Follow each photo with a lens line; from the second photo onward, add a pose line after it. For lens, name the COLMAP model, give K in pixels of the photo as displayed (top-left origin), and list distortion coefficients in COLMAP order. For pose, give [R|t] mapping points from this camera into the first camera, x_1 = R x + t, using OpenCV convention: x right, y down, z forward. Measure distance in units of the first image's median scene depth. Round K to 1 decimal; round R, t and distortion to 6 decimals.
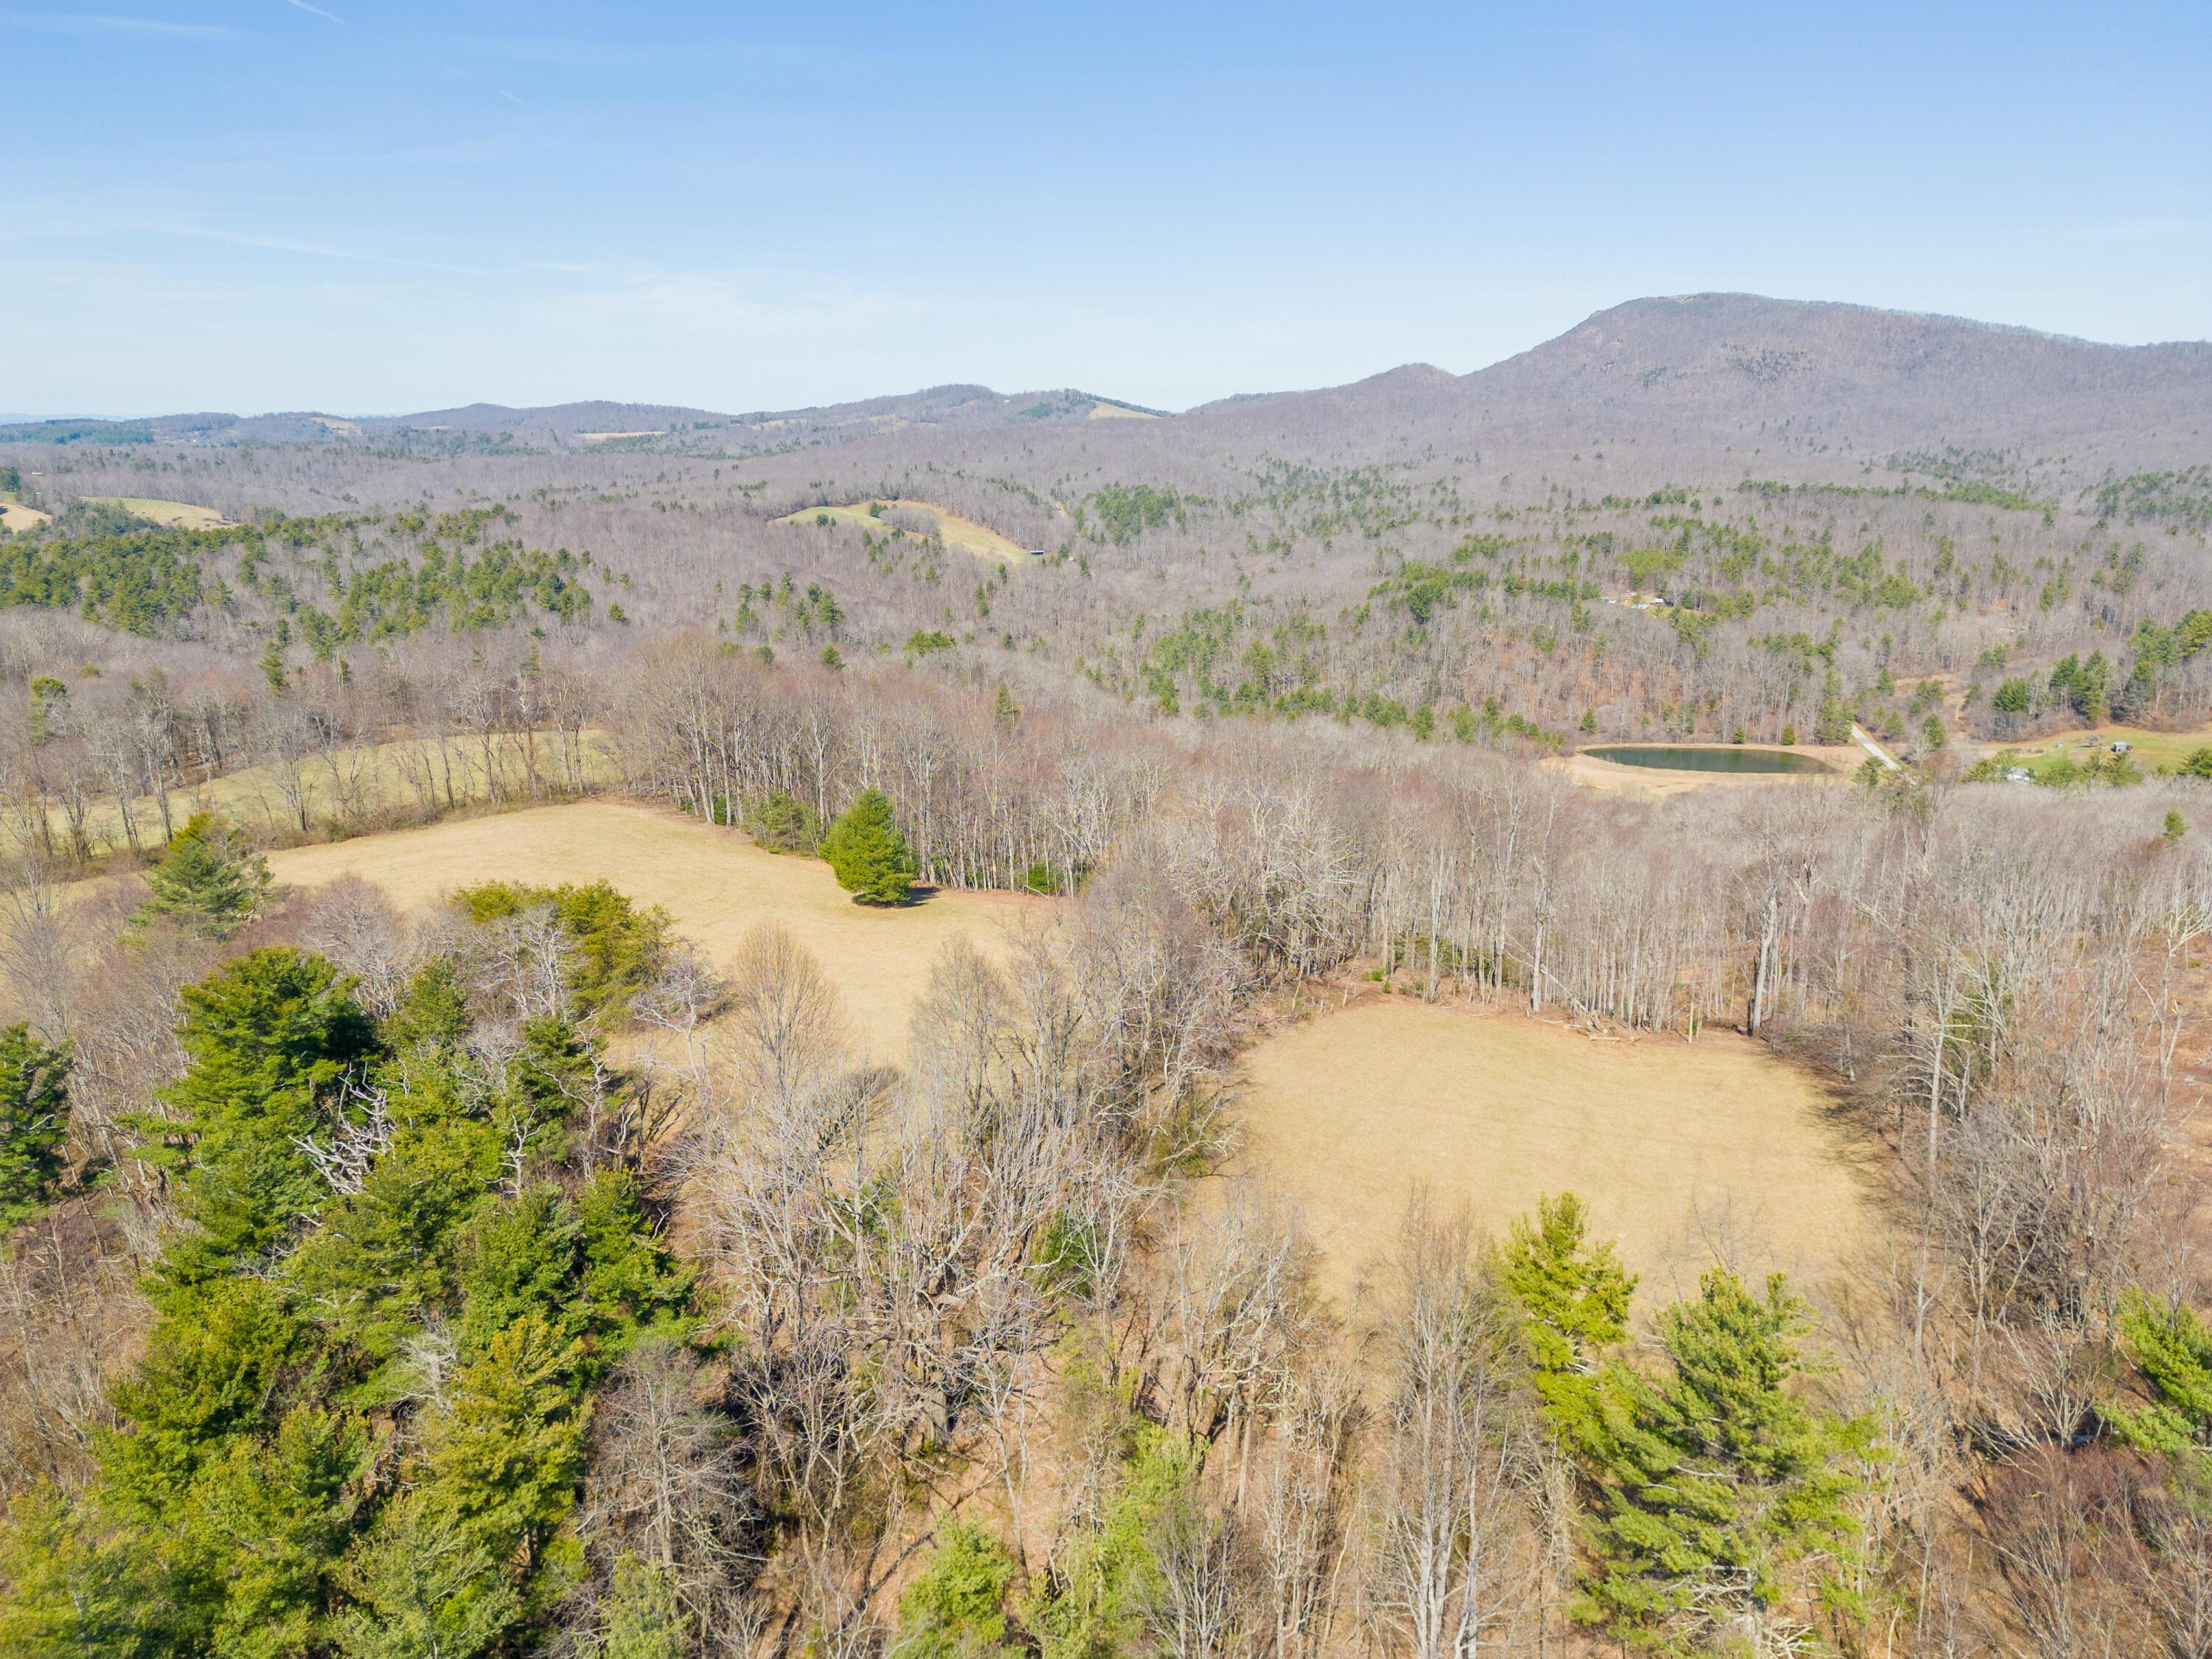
lens RADIAL K [[1554.6, 0, 1104.8], [0, 1554.6, 834.3], [0, 0, 1]] dist [0.072191, -0.057294]
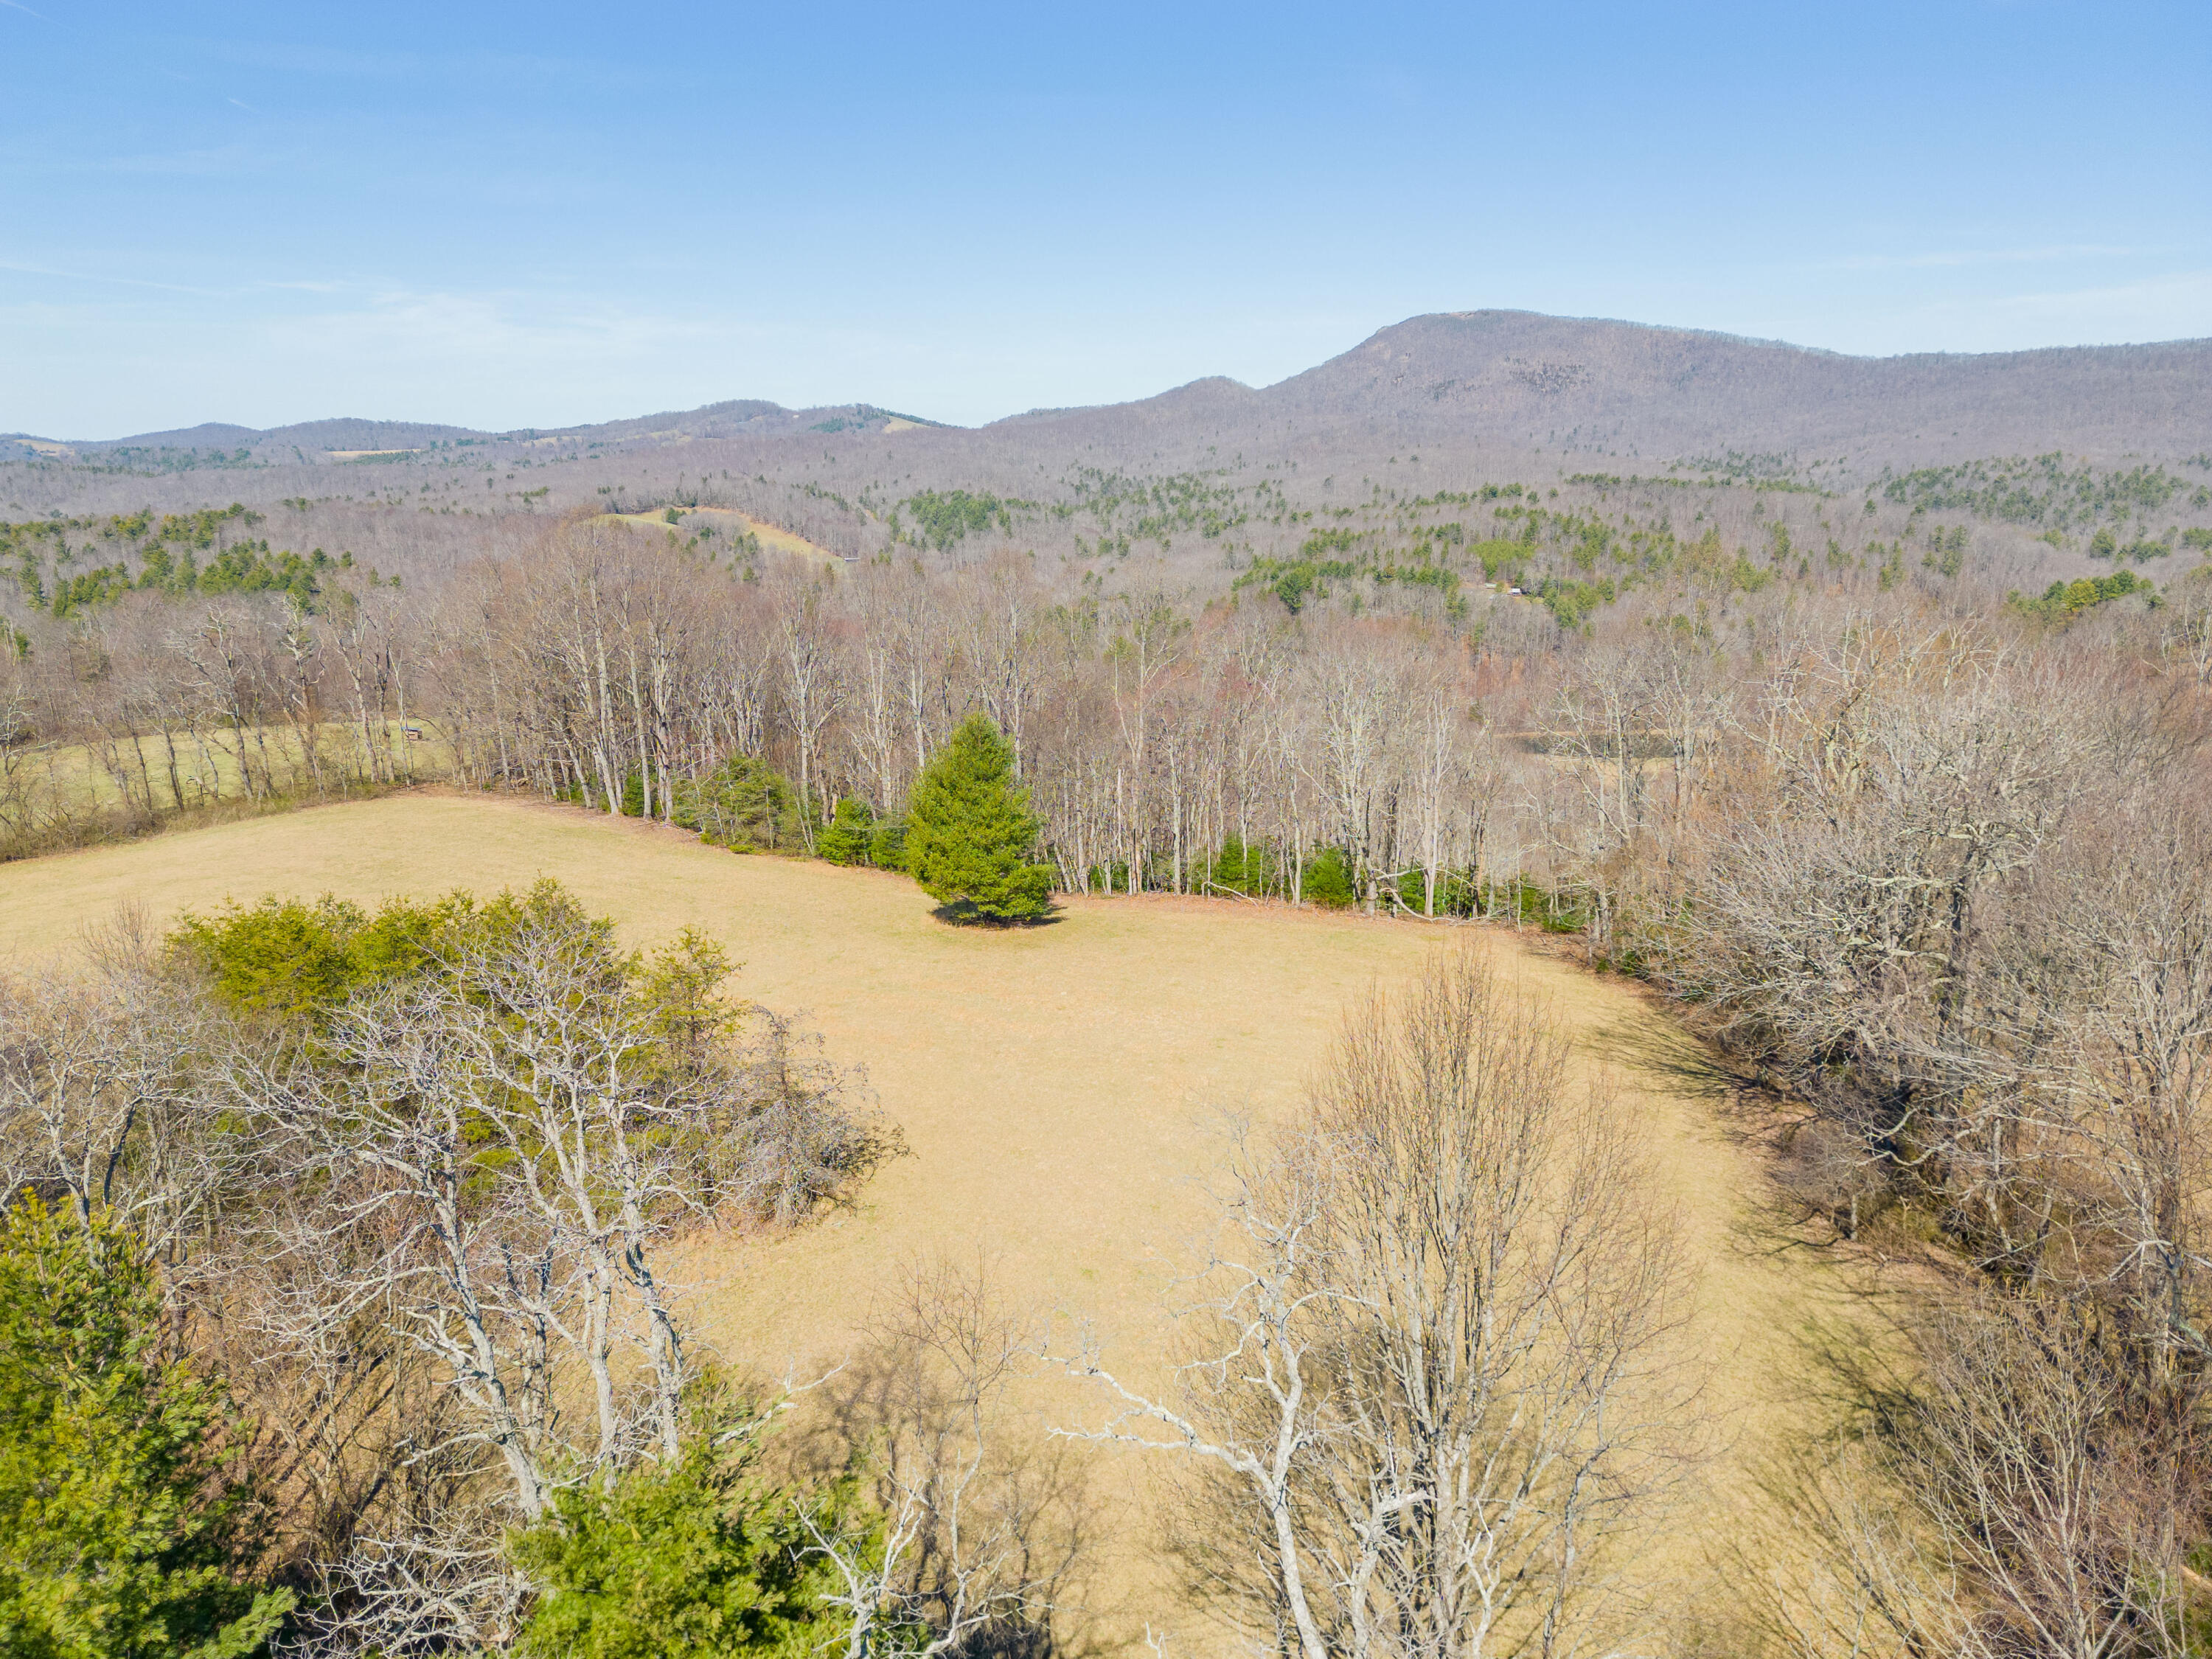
lens RADIAL K [[1554.6, 0, 1106.8], [0, 1554.6, 833.5], [0, 0, 1]] dist [0.072191, -0.057294]
pose [[0.990782, -0.038962, 0.129745, -0.018548], [0.040993, 0.999075, -0.013021, 0.002313], [-0.129118, 0.018219, 0.991462, 0.046017]]
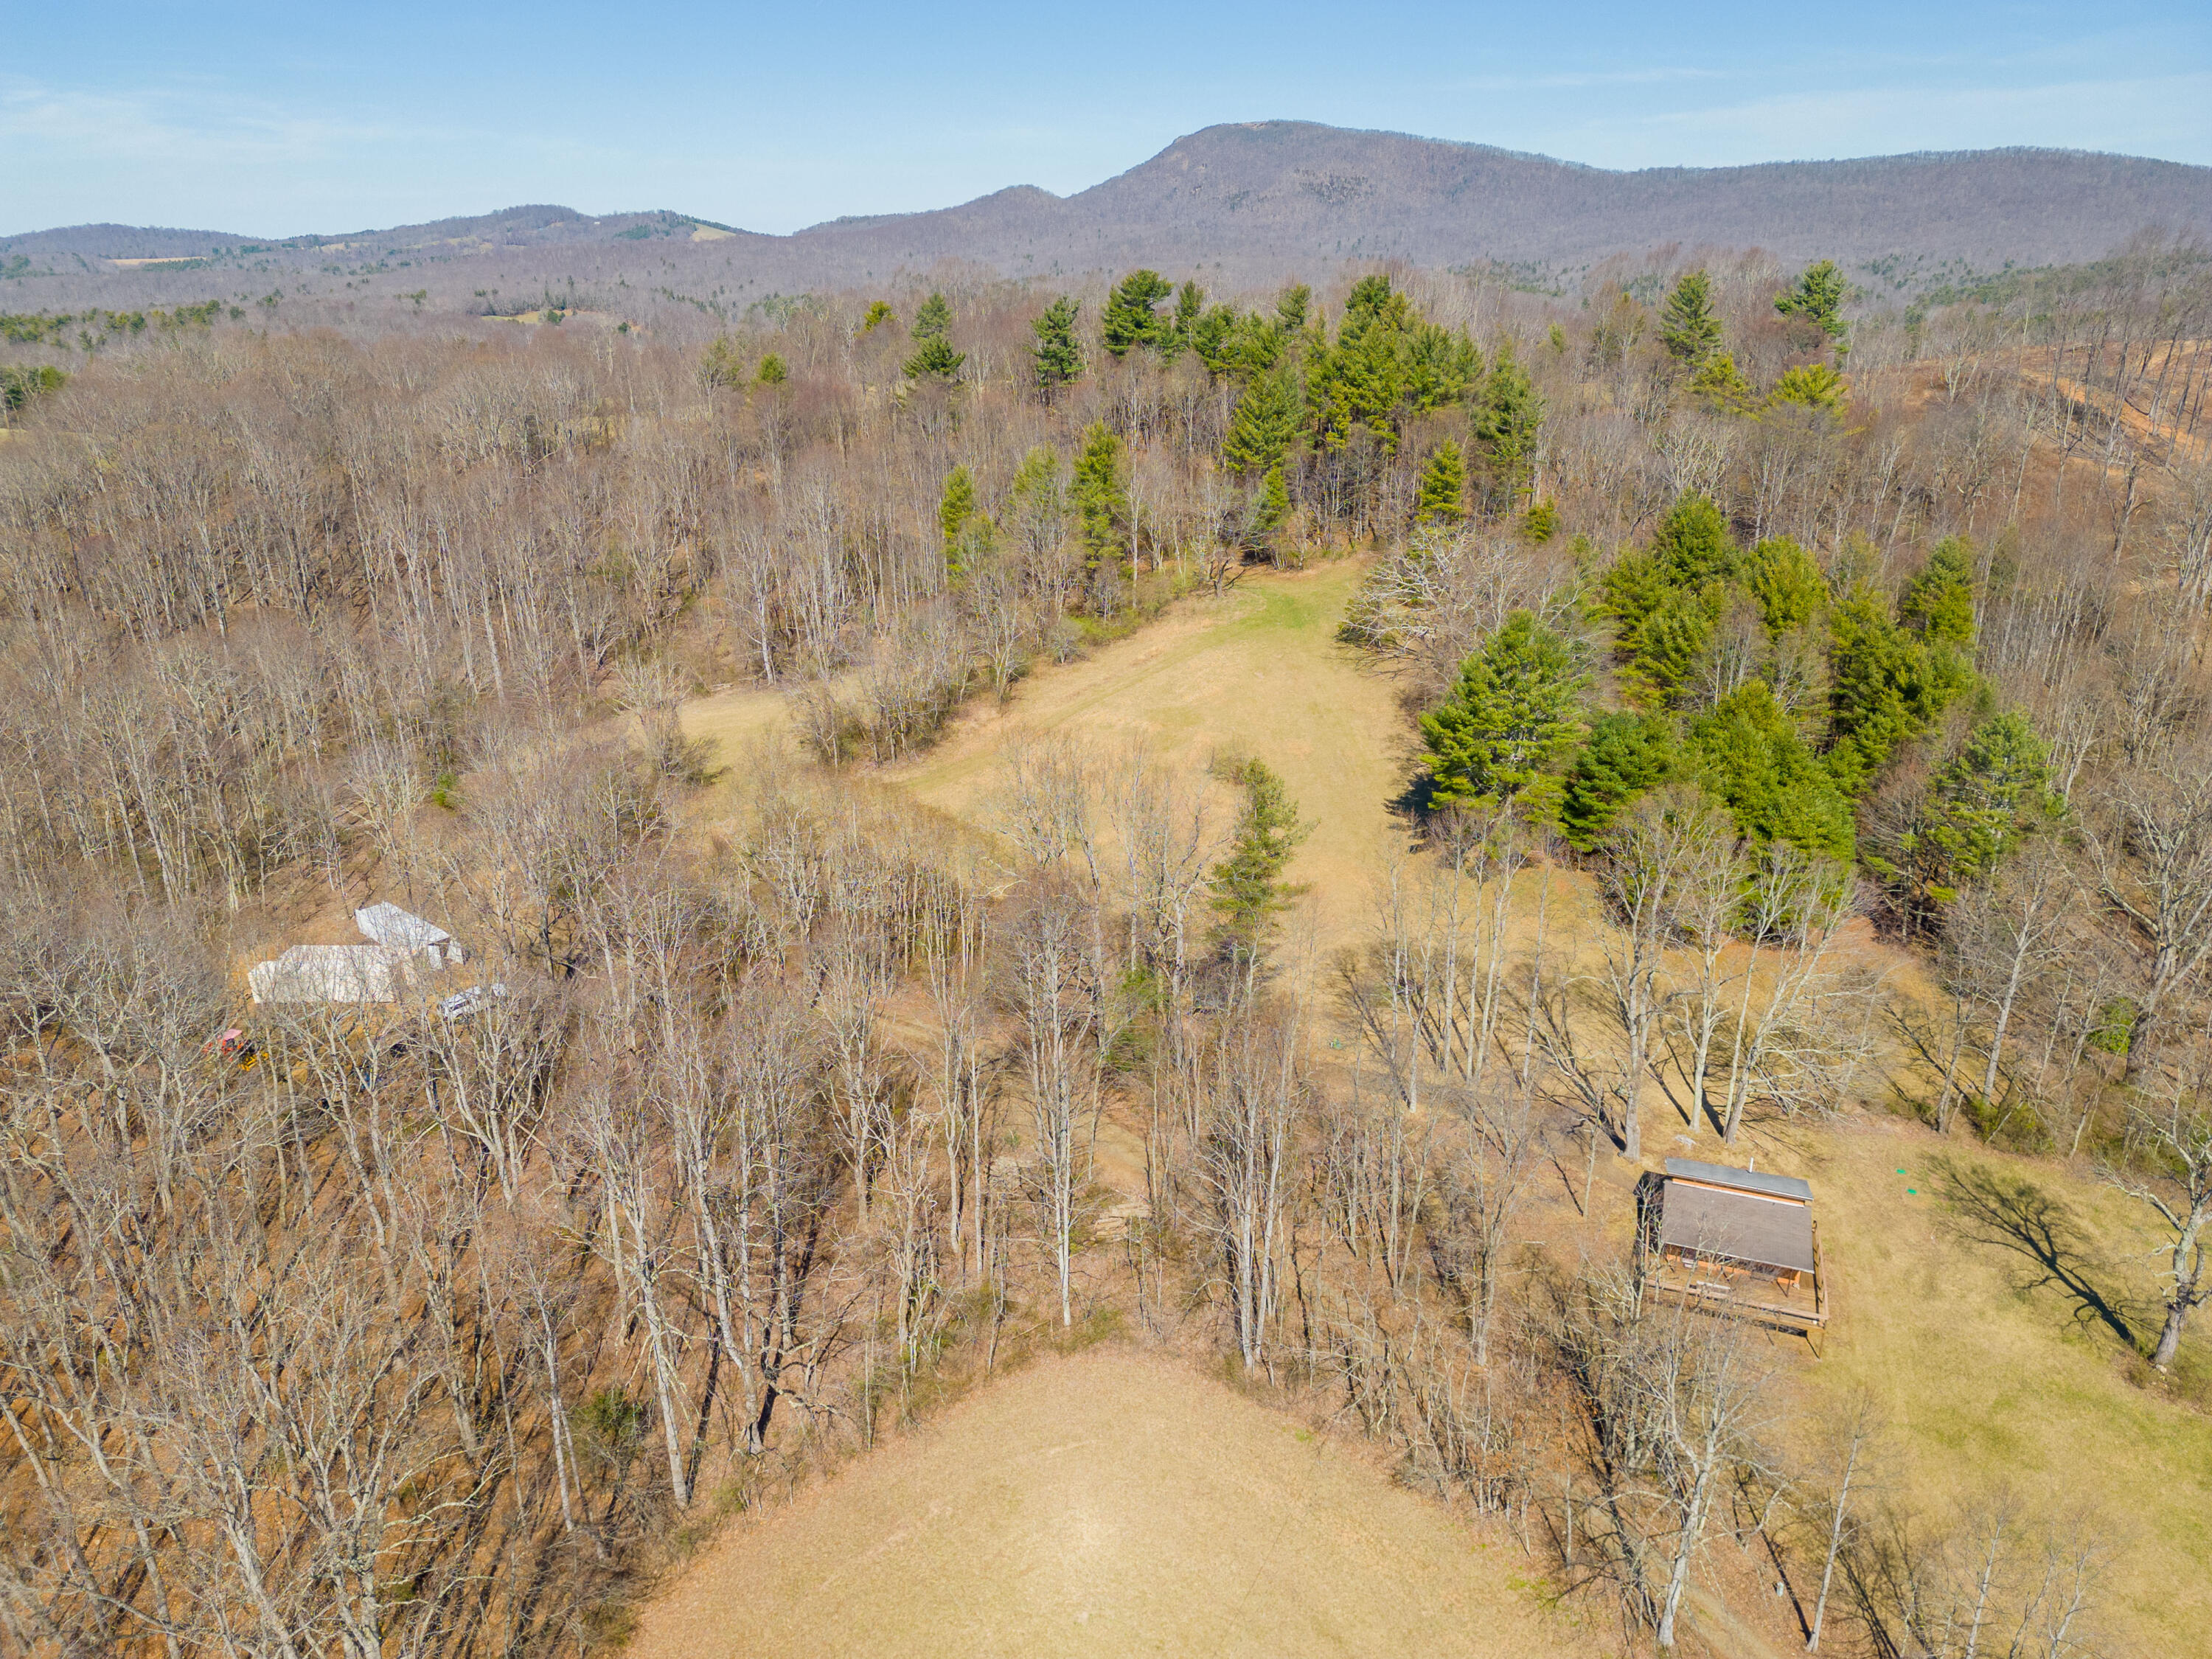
lens RADIAL K [[1554.6, 0, 1101.9], [0, 1554.6, 829.4], [0, 0, 1]] dist [0.072191, -0.057294]
pose [[0.966065, -0.095550, 0.239976, -0.073972], [0.073347, 0.992298, 0.099827, 0.041339], [-0.247666, -0.078838, 0.965633, -0.089733]]
